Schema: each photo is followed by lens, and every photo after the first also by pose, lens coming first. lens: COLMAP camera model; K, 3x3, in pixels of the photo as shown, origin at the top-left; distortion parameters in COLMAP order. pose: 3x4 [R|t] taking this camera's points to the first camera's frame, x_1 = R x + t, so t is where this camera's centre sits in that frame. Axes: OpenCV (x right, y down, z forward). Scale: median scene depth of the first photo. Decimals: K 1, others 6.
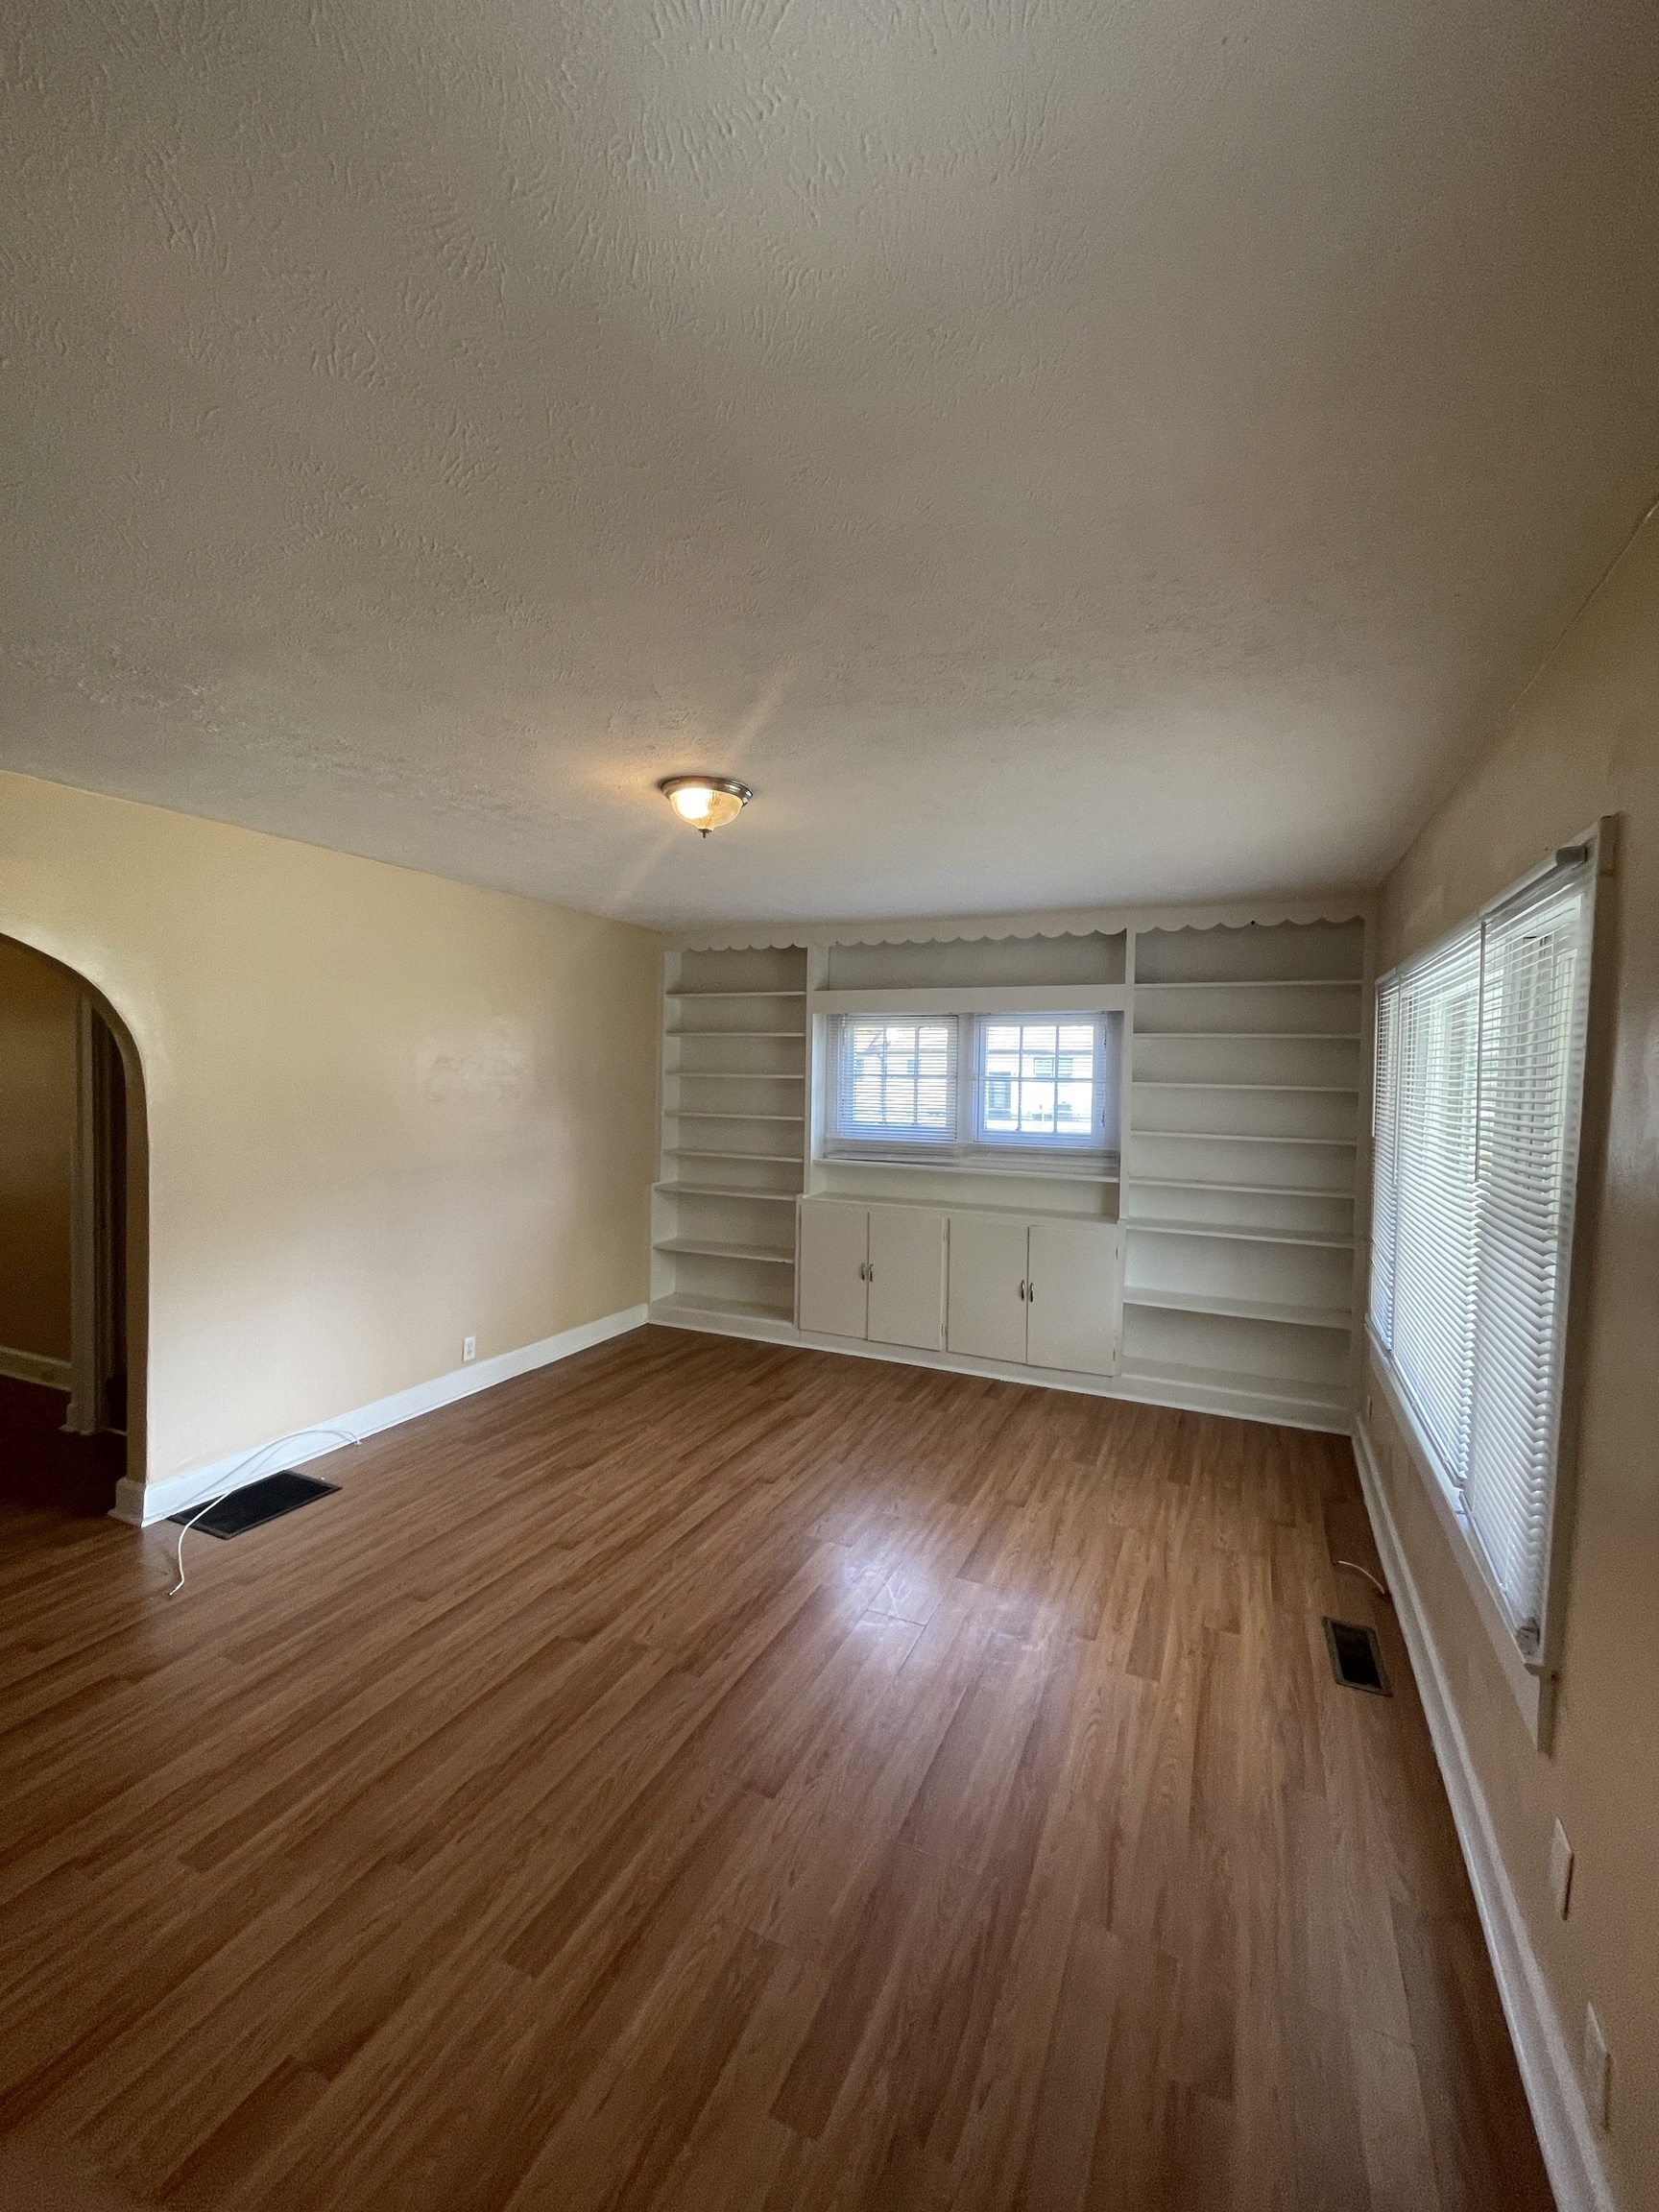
lens RADIAL K [[900.0, 0, 834.0], [0, 900.0, 1100.0], [0, 0, 1]] dist [0.002473, 0.000323]
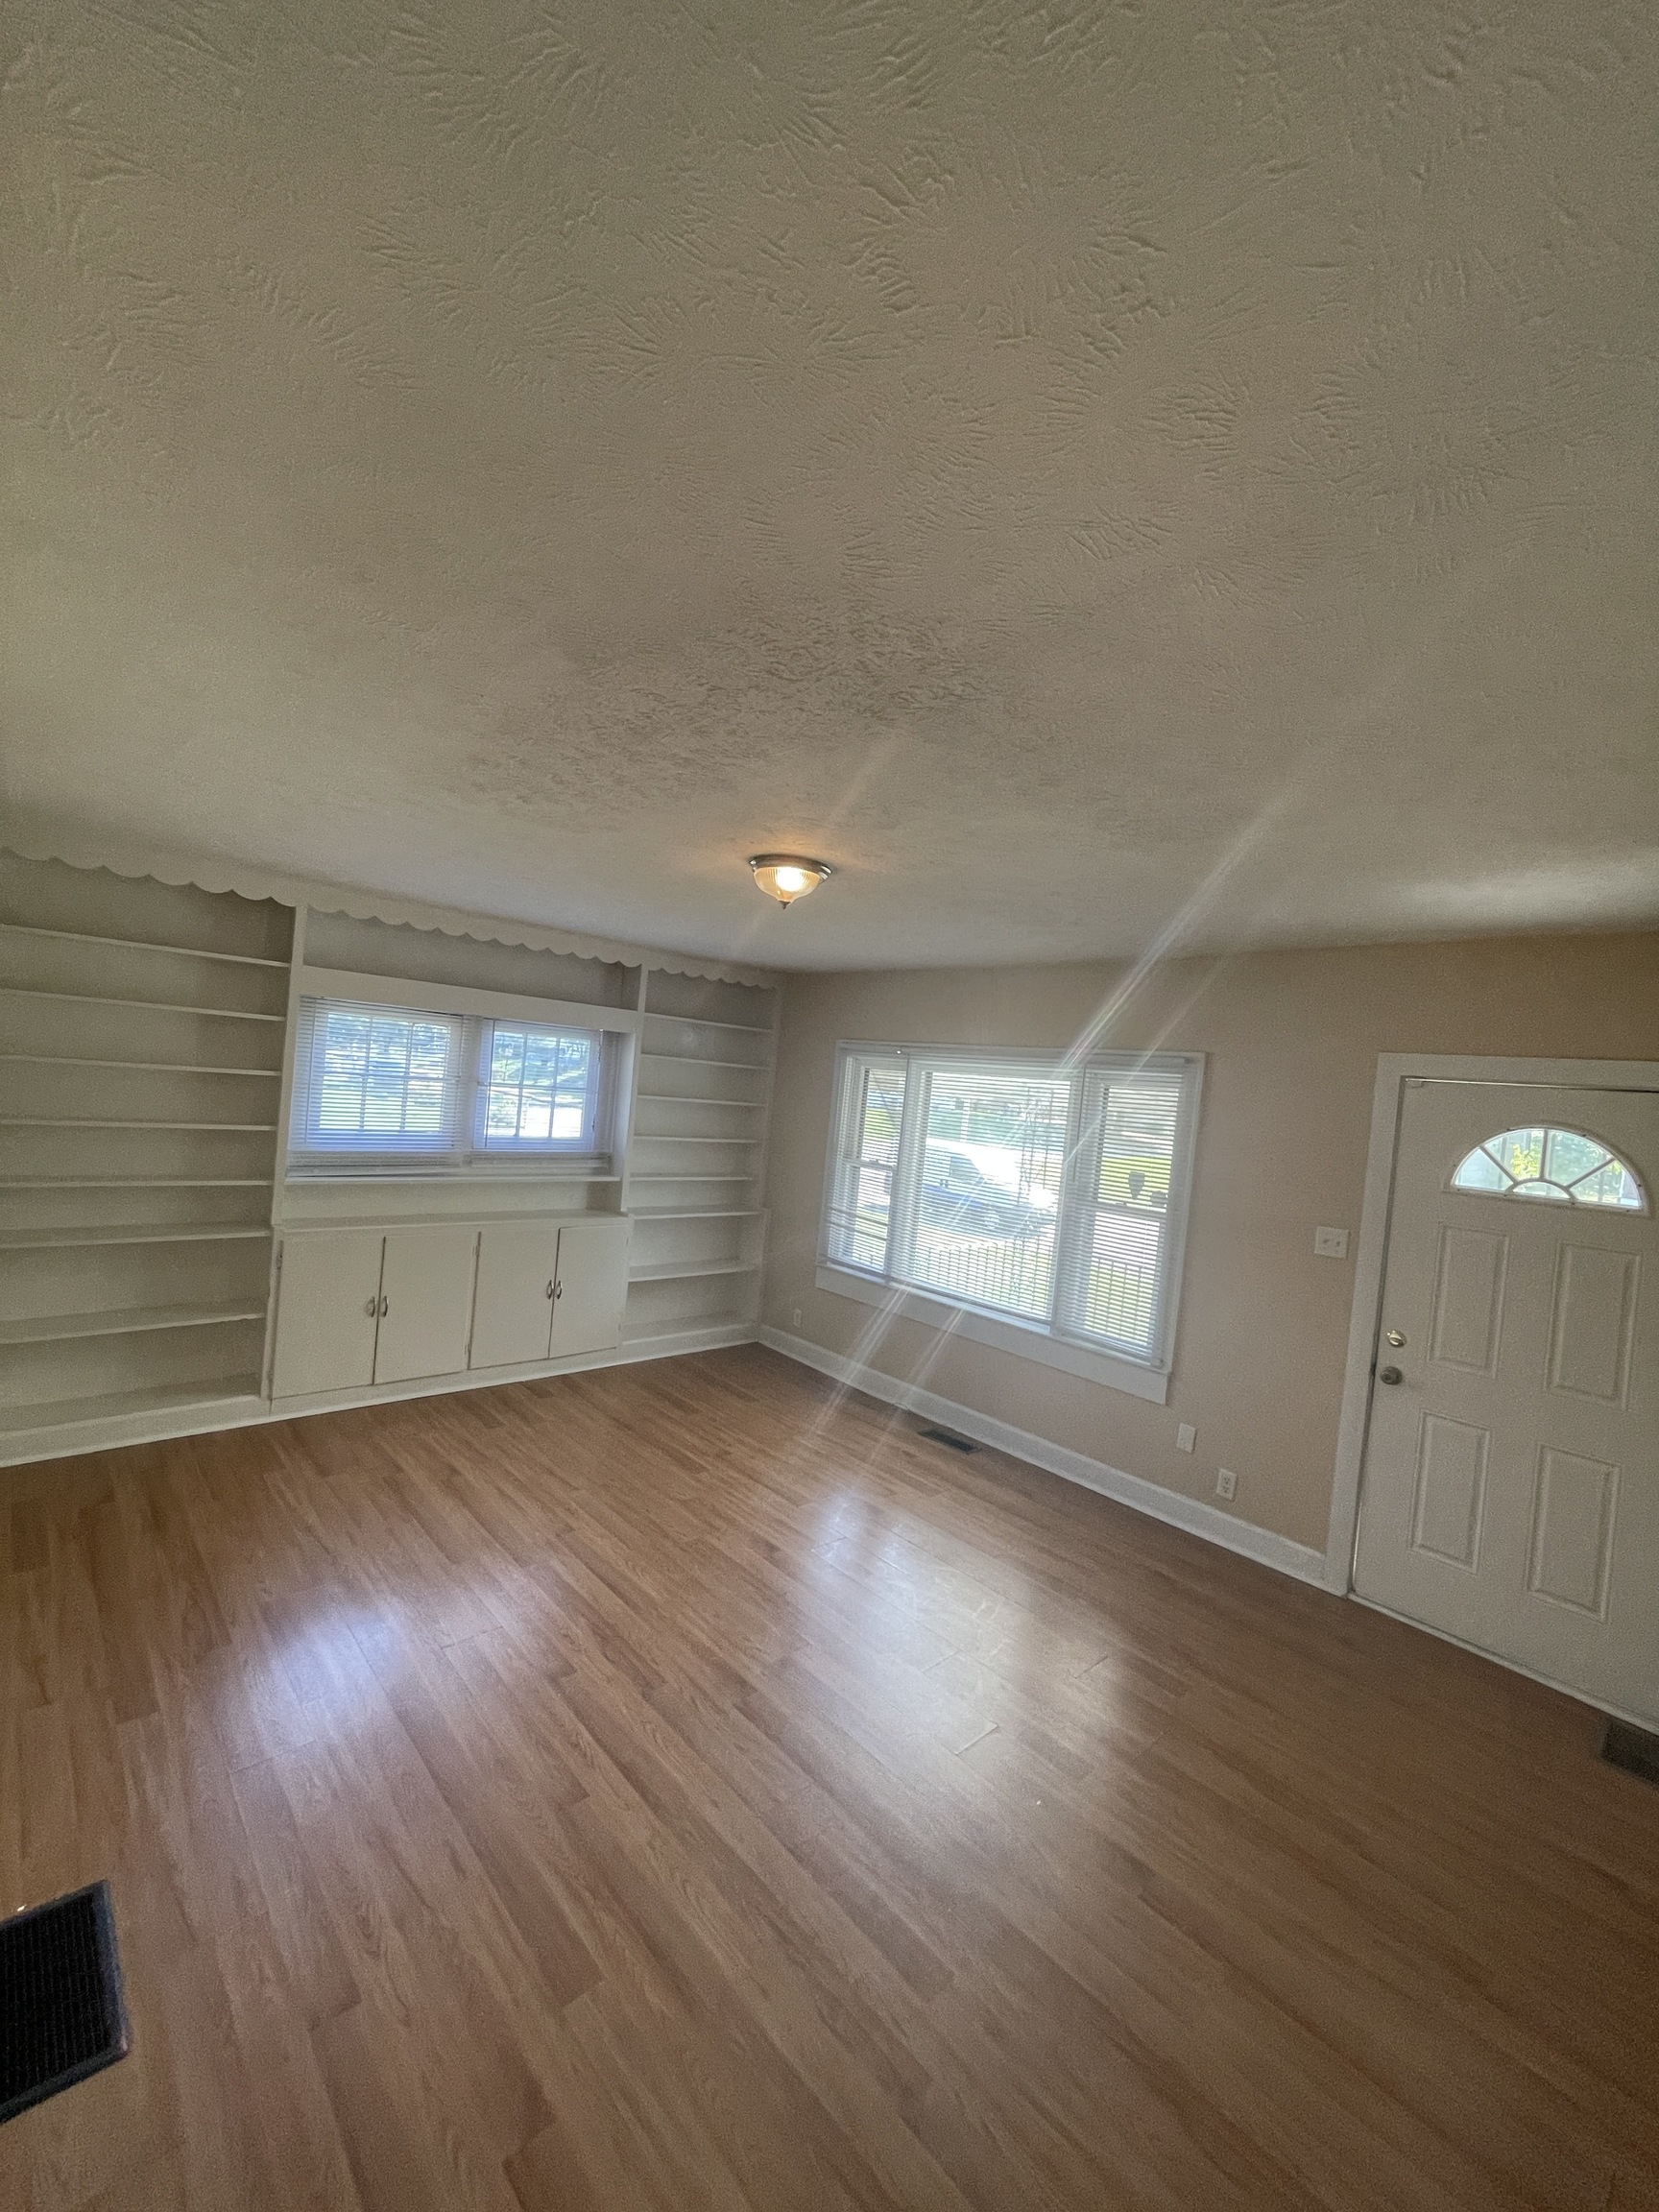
lens RADIAL K [[900.0, 0, 829.6], [0, 900.0, 1103.9], [0, 0, 1]] dist [0.002473, 0.000323]
pose [[0.382414, -0.005632, 0.923974, -0.633398], [-0.056084, 0.997996, 0.029295, -0.055231], [-0.922287, -0.063023, 0.381332, 0.303058]]
